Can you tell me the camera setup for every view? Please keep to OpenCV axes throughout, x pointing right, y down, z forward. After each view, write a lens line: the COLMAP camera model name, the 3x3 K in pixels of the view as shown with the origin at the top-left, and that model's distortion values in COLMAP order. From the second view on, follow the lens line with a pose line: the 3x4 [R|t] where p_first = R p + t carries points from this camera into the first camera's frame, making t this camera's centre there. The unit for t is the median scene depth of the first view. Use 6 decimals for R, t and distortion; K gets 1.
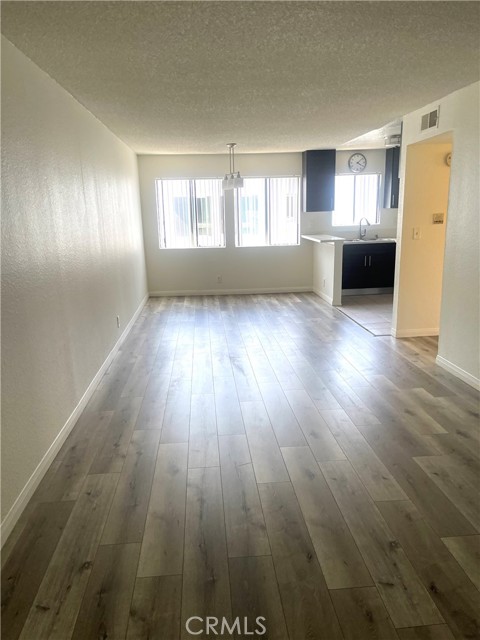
lens RADIAL K [[484.6, 0, 236.6], [0, 484.6, 324.4], [0, 0, 1]] dist [0.069597, -0.089339]
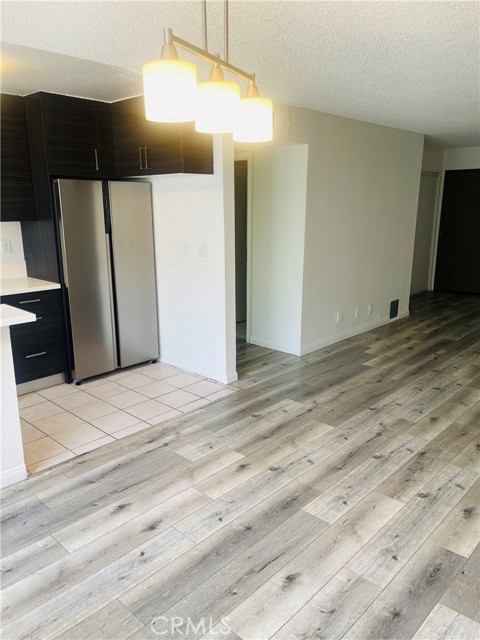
lens RADIAL K [[484.6, 0, 237.2], [0, 484.6, 327.4], [0, 0, 1]] dist [0.069597, -0.089339]
pose [[-0.673649, -0.151753, 0.723304, -0.252636], [0.194005, 0.908059, 0.371203, -0.375888], [-0.713133, 0.390385, -0.582272, 1.562120]]
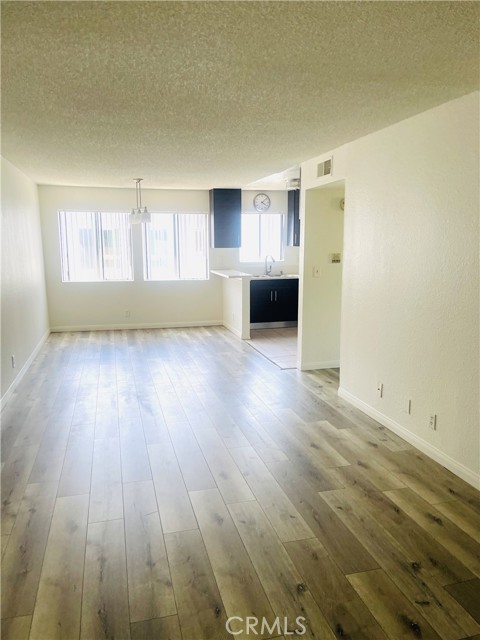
lens RADIAL K [[484.6, 0, 239.6], [0, 484.6, 324.2], [0, 0, 1]] dist [0.069597, -0.089339]
pose [[0.982596, -0.008320, 0.185568, 0.007515], [0.020211, 0.997854, -0.062276, -0.010380], [-0.184652, 0.064943, 0.980656, 0.005927]]
